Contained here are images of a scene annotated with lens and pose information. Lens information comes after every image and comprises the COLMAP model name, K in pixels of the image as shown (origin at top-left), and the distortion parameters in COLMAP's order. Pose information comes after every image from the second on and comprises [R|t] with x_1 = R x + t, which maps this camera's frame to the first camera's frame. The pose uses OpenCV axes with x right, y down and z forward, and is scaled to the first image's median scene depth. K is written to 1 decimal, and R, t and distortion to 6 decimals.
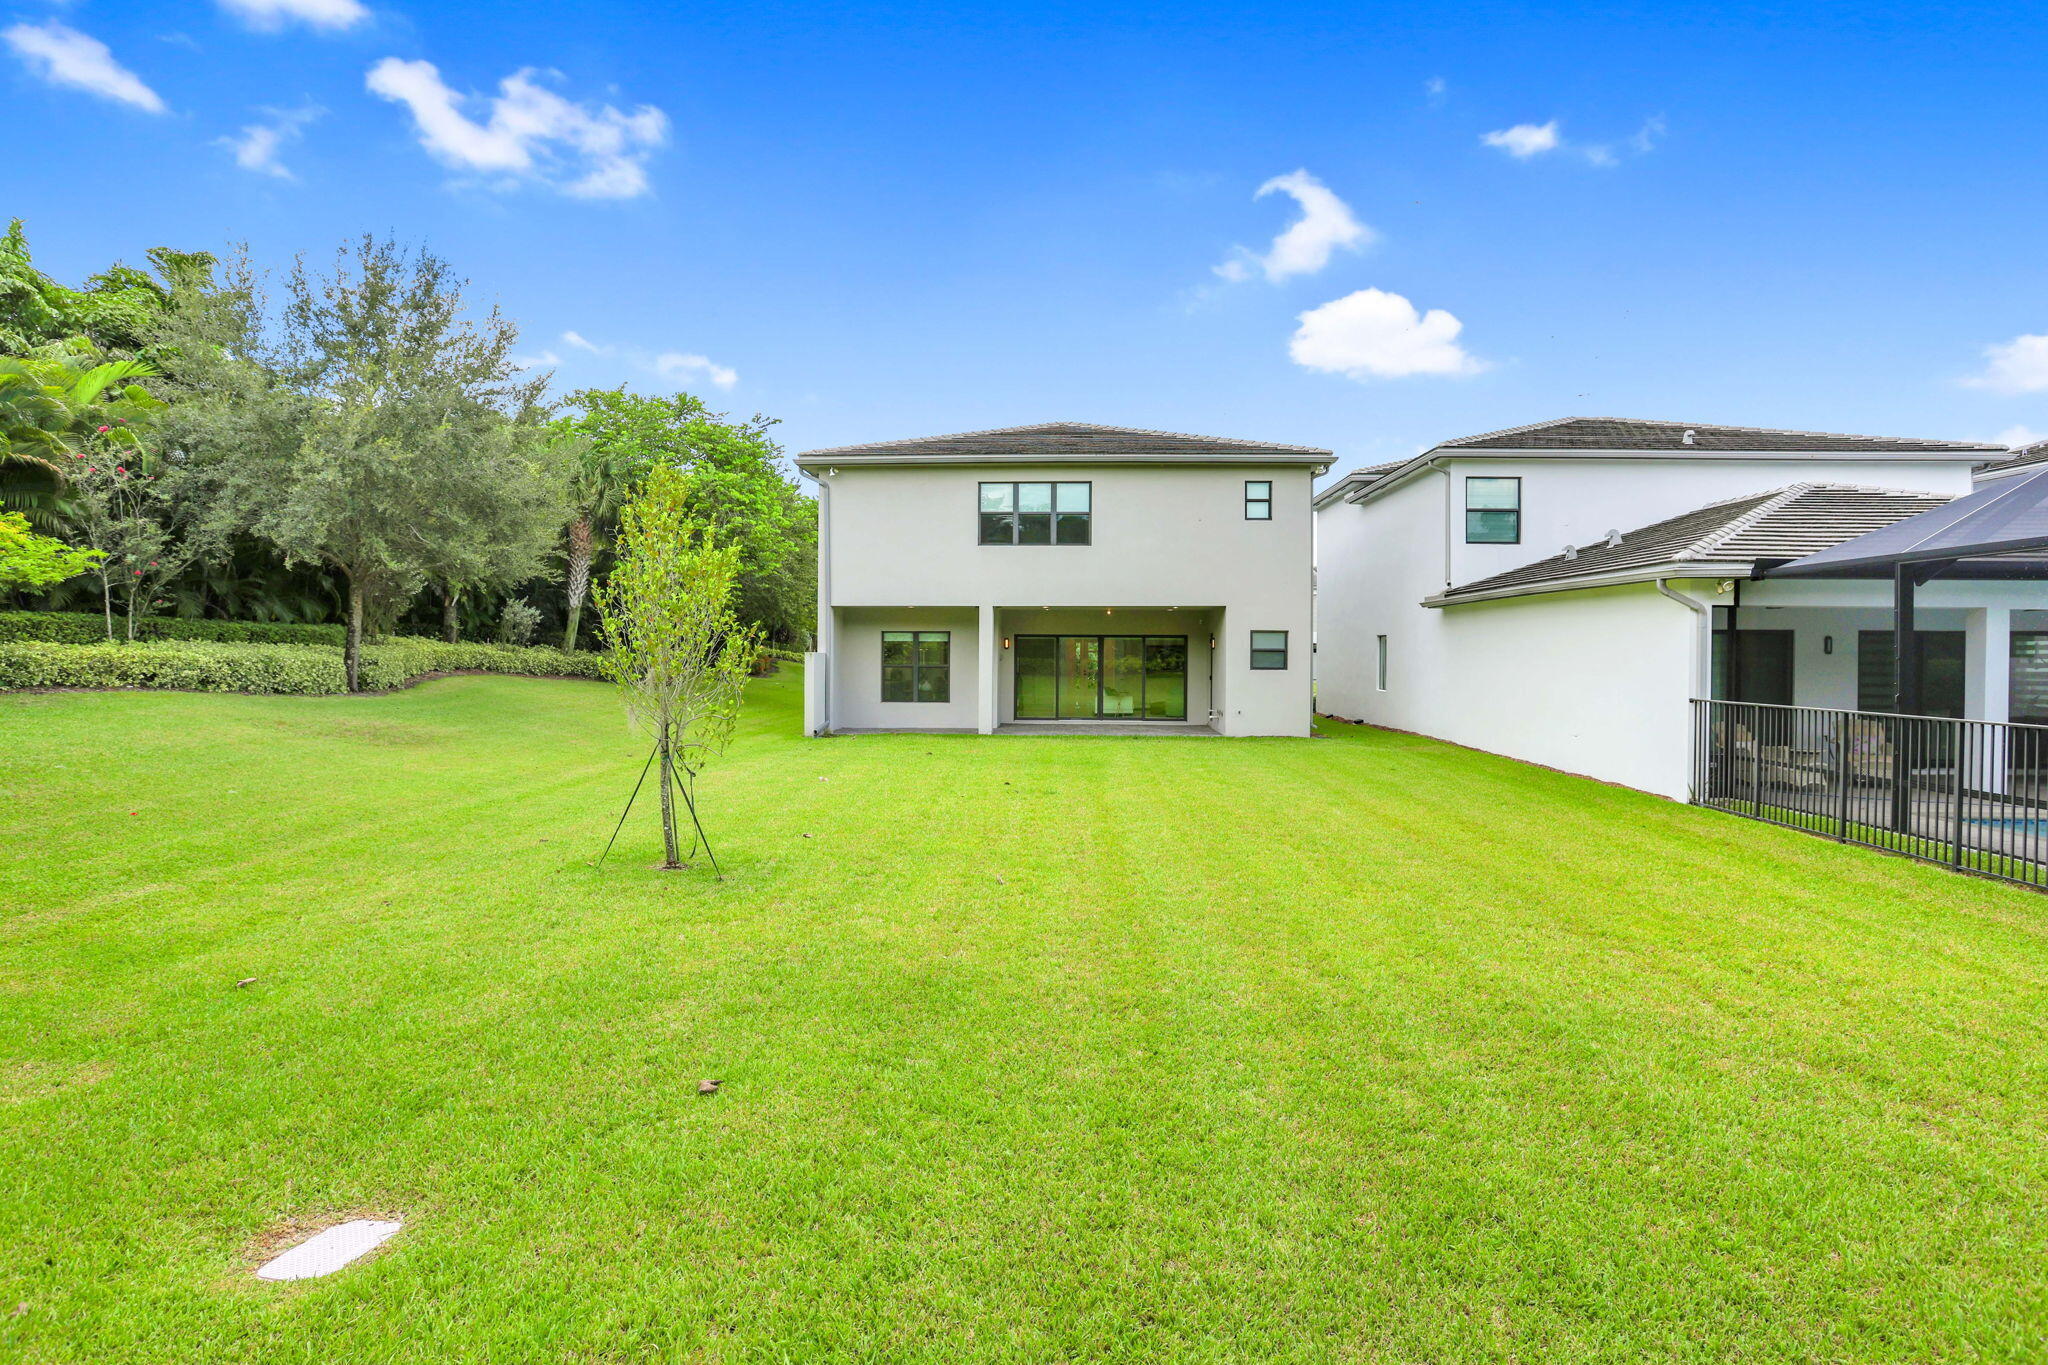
lens RADIAL K [[966.1, 0, 1073.7], [0, 966.1, 681.0], [0, 0, 1]] dist [-0.000310, 0.000033]
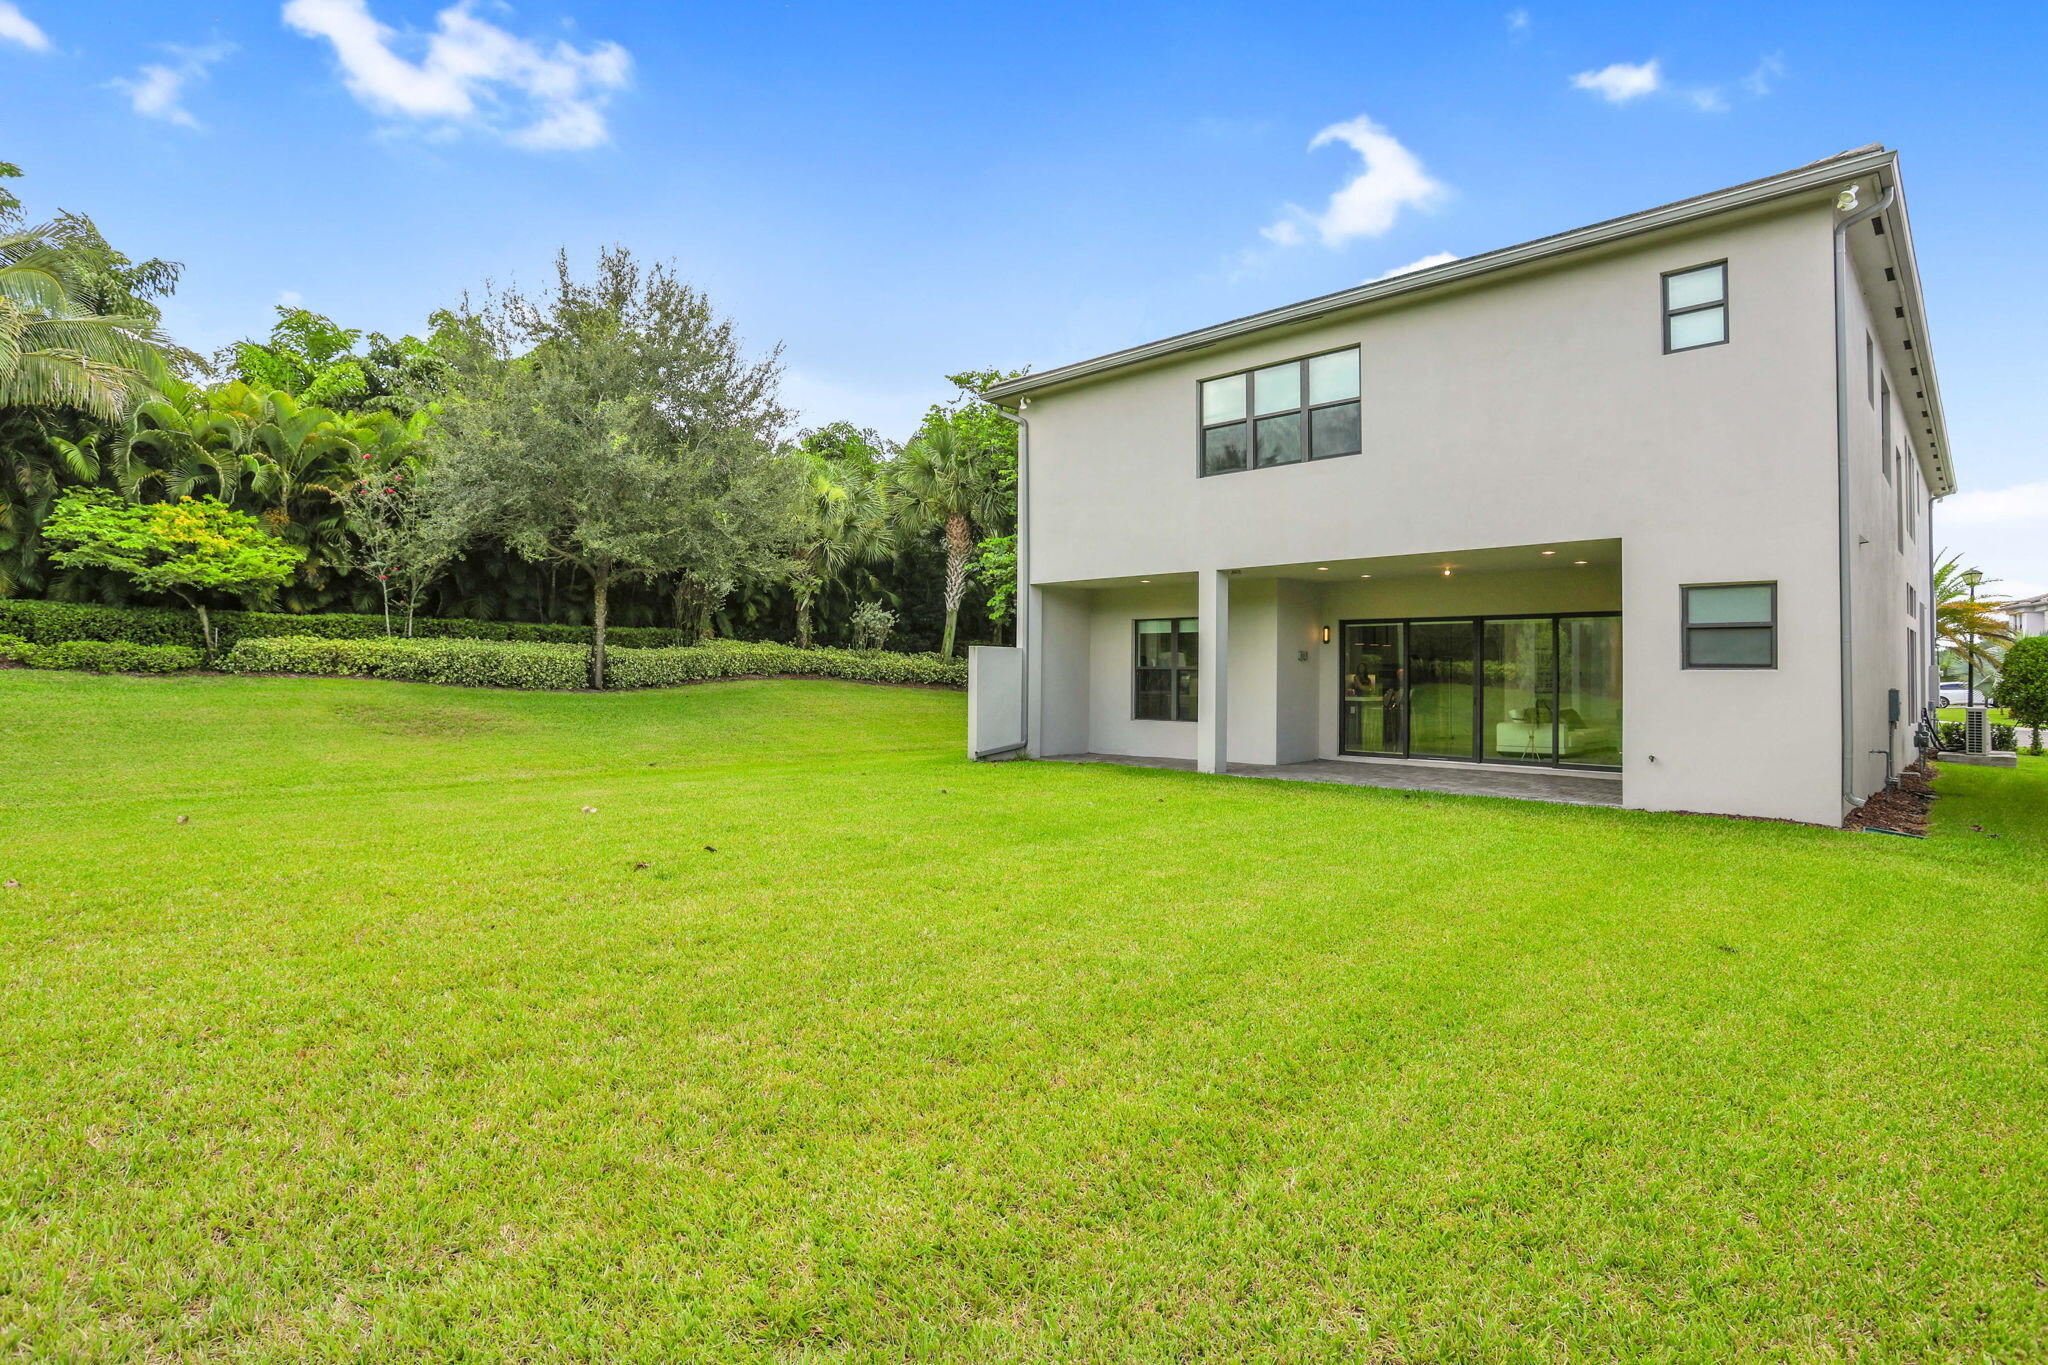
lens RADIAL K [[1048.6, 0, 1024.0], [0, 1048.6, 682.5], [0, 0, 1]] dist [-0.001981, -0.000151]
pose [[0.745818, 0.005843, -0.666124, 0.283273], [-0.023591, 0.999566, -0.017645, 0.011546], [0.665732, 0.028874, 0.745633, 0.403008]]
